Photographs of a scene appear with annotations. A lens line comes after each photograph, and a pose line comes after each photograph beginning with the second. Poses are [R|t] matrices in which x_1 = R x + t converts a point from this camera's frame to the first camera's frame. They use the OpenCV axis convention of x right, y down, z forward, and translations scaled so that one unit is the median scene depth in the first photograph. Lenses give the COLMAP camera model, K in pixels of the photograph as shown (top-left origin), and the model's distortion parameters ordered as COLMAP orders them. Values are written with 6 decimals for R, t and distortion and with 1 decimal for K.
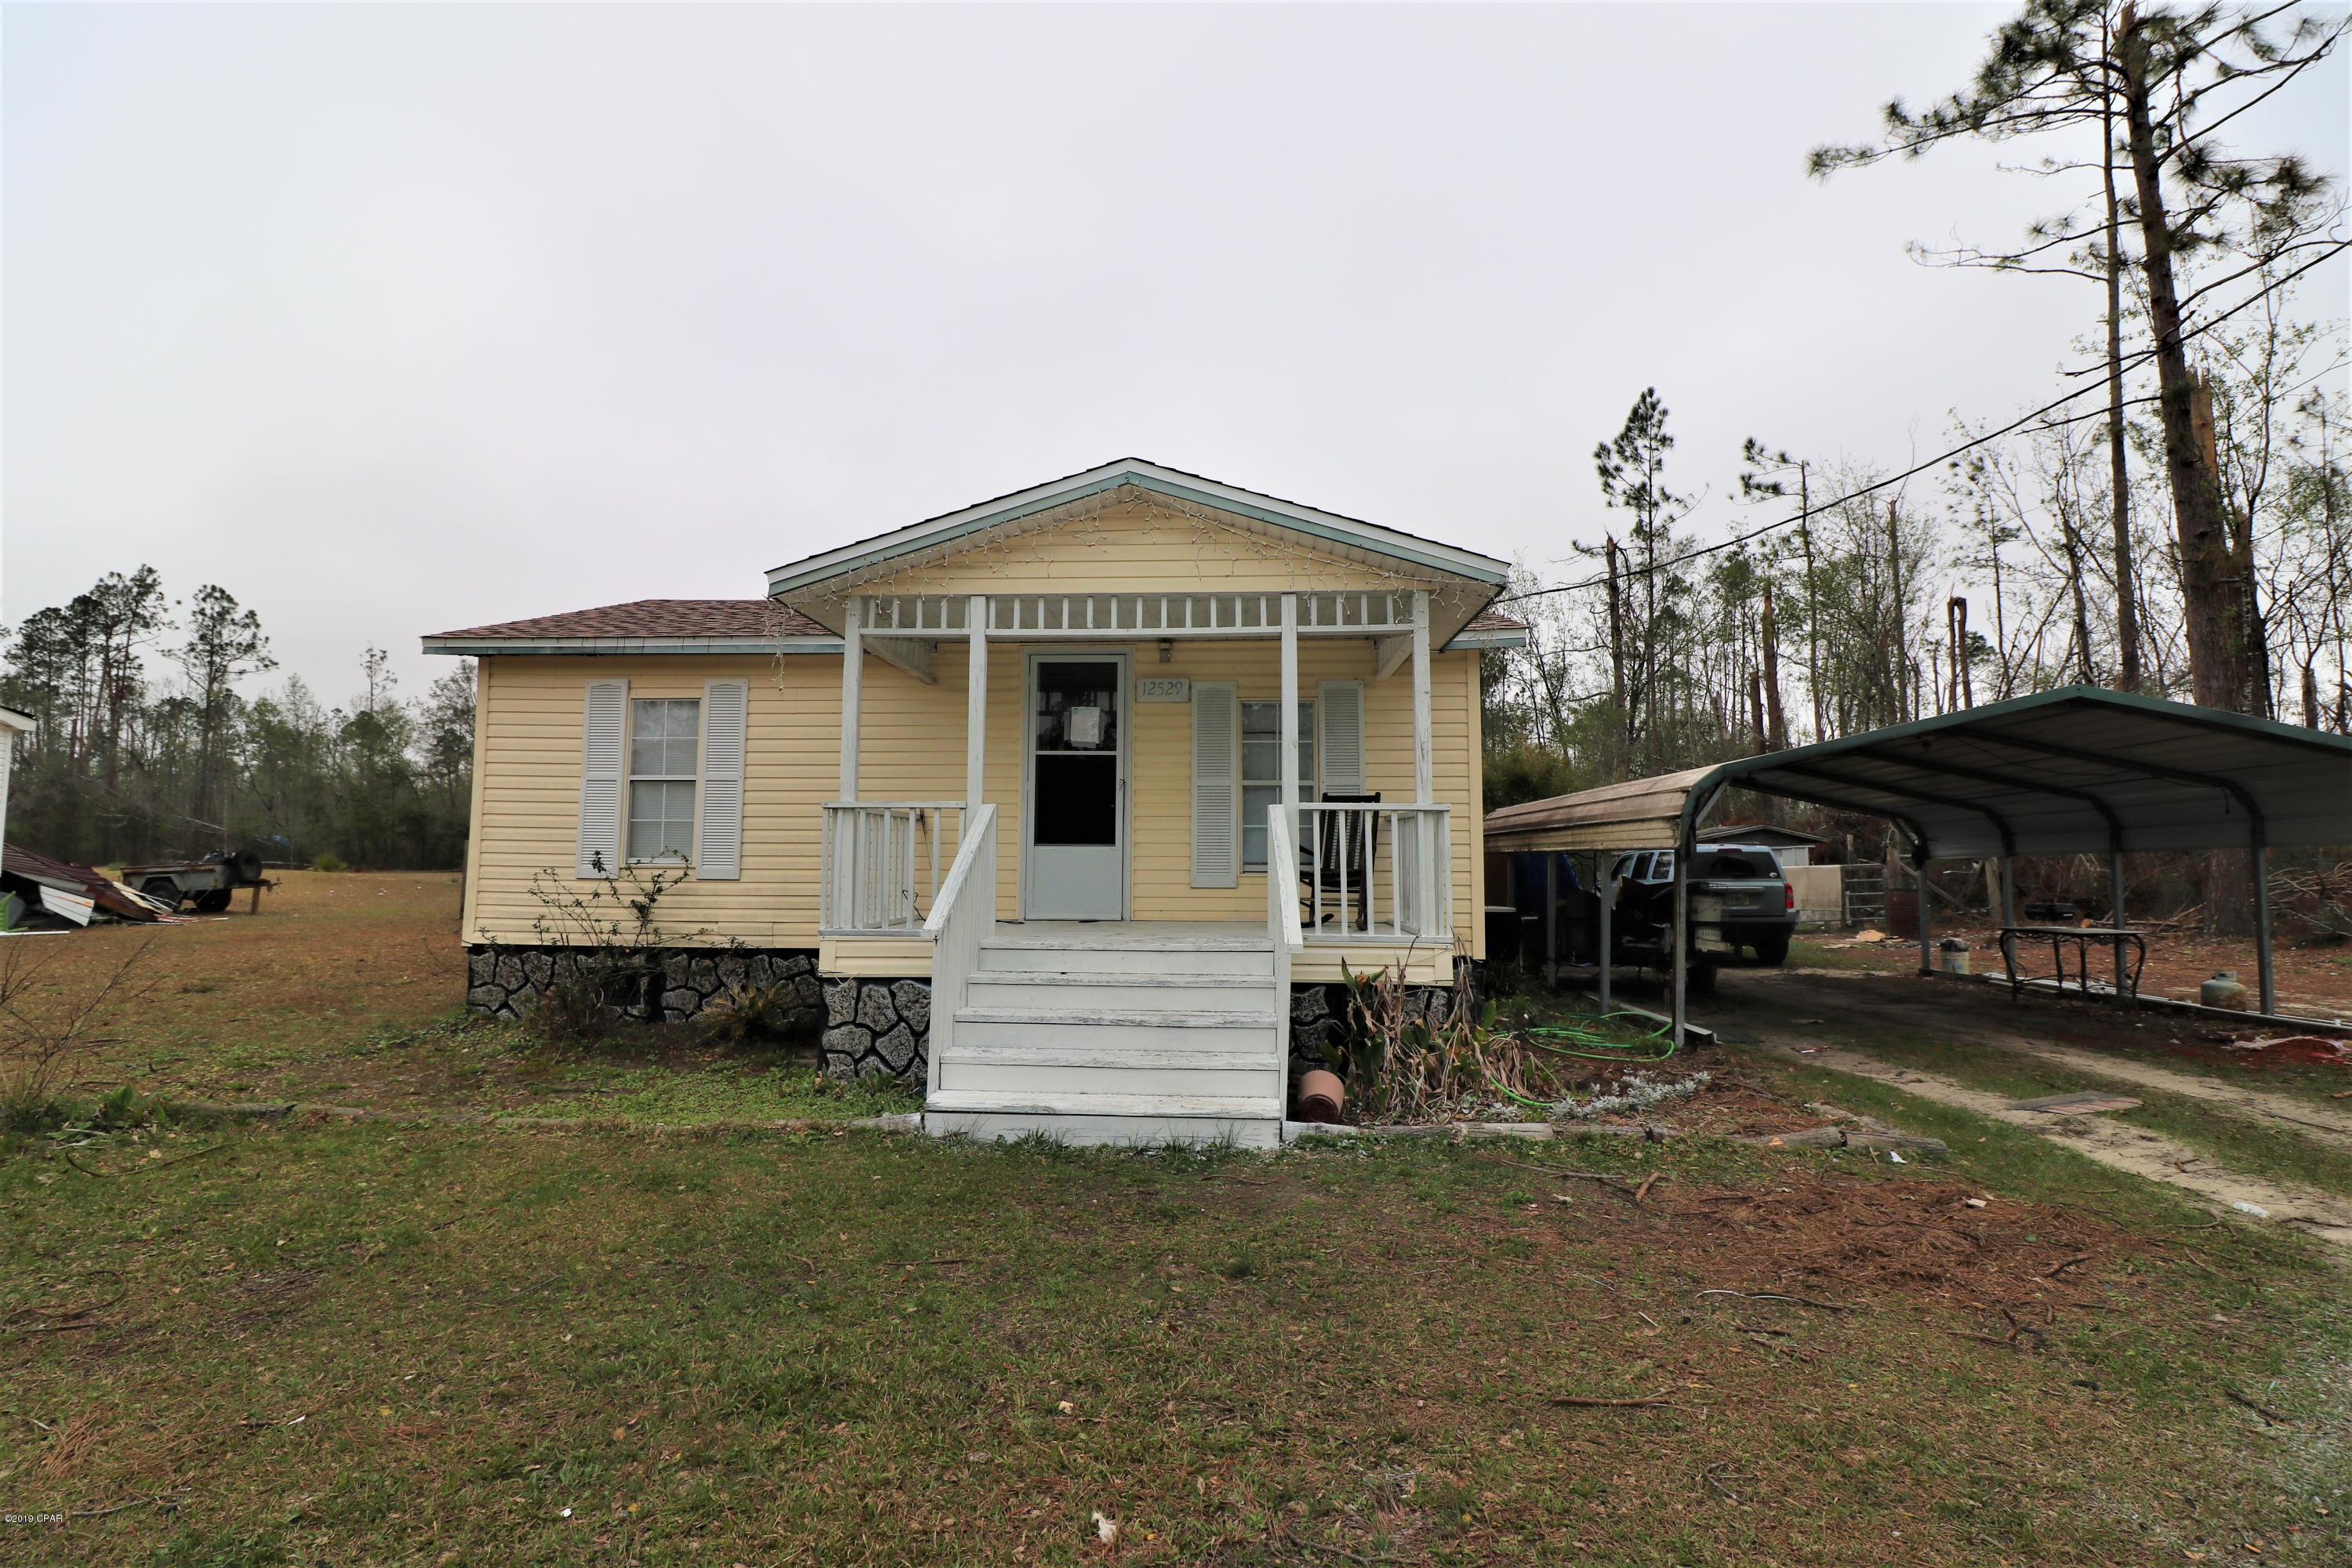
lens RADIAL K [[1088.7, 0, 1170.9], [0, 1088.7, 761.1], [0, 0, 1]] dist [0.000604, -0.012935]
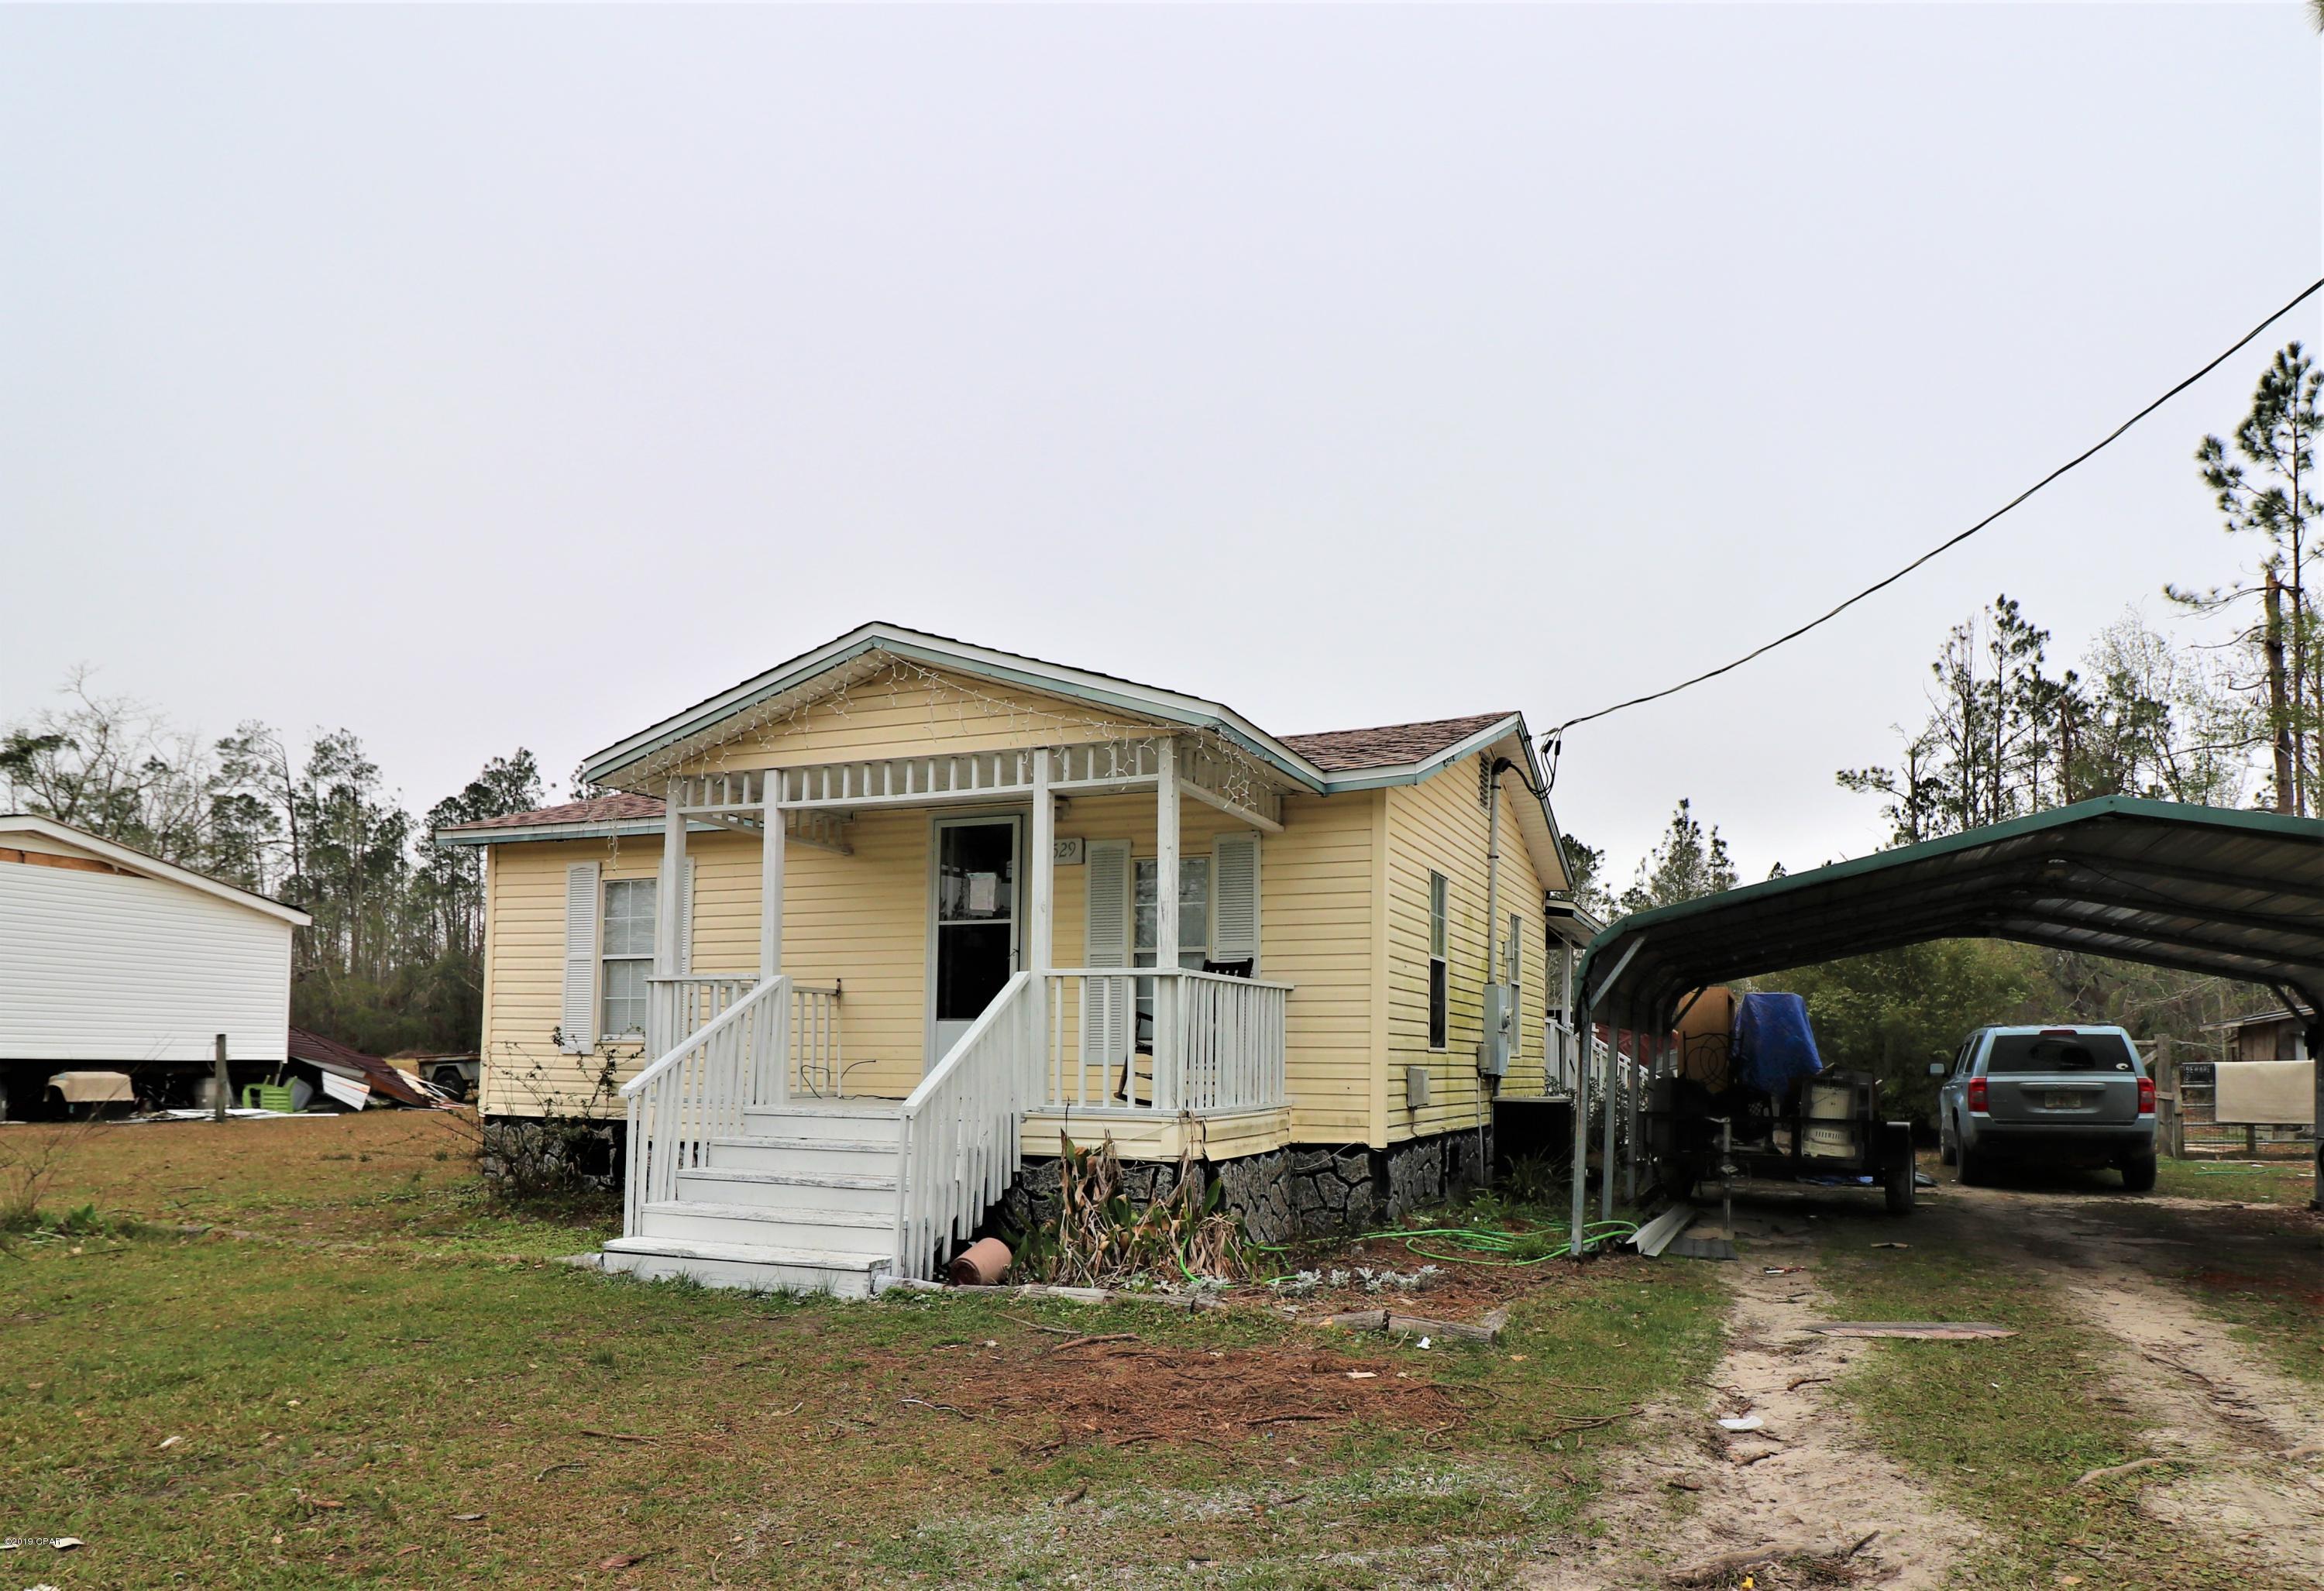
lens RADIAL K [[1418.8, 0, 1267.1], [0, 1418.8, 996.5], [0, 0, 1]] dist [0.001509, -0.012506]
pose [[0.953377, -0.009708, -0.301625, 0.523295], [0.023377, 0.998855, 0.041743, 0.011266], [0.300875, -0.046848, 0.952512, -0.098607]]
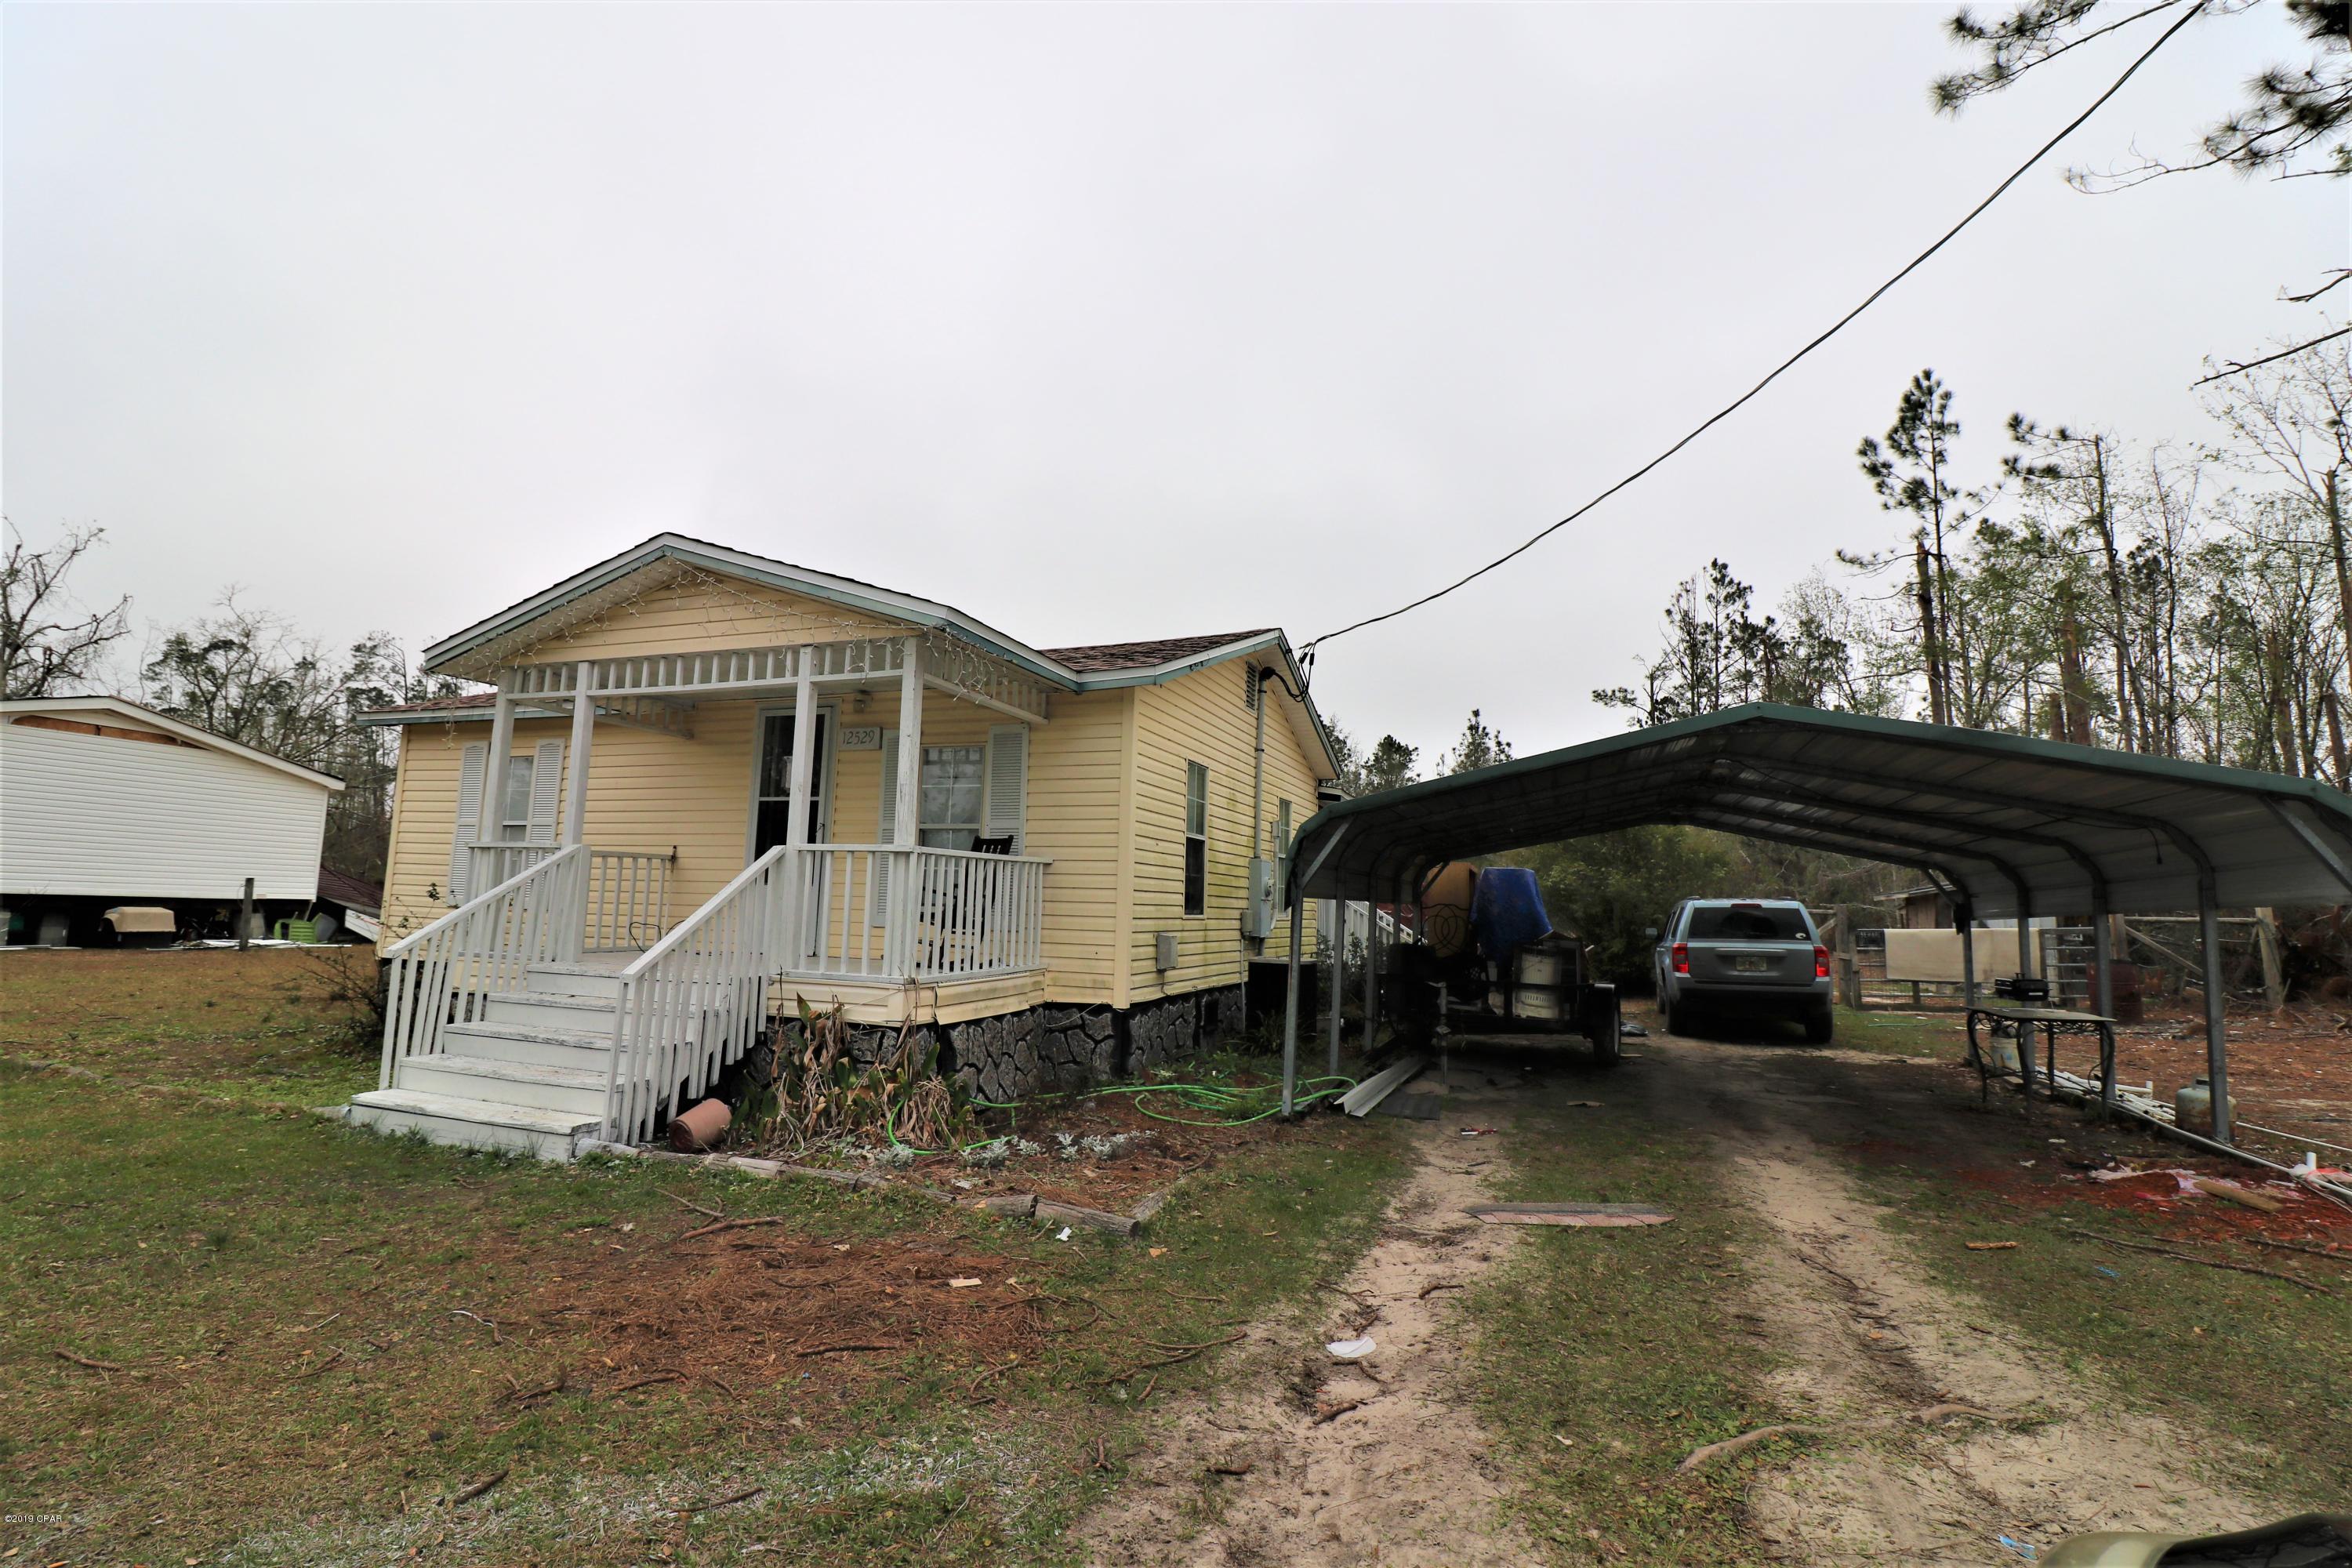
lens RADIAL K [[1088.7, 0, 1170.9], [0, 1088.7, 761.1], [0, 0, 1]] dist [0.000604, -0.012935]
pose [[0.954774, -0.020280, -0.296641, 0.595941], [0.007171, 0.998952, -0.045214, 0.006483], [0.297247, 0.041042, 0.953918, 0.079330]]
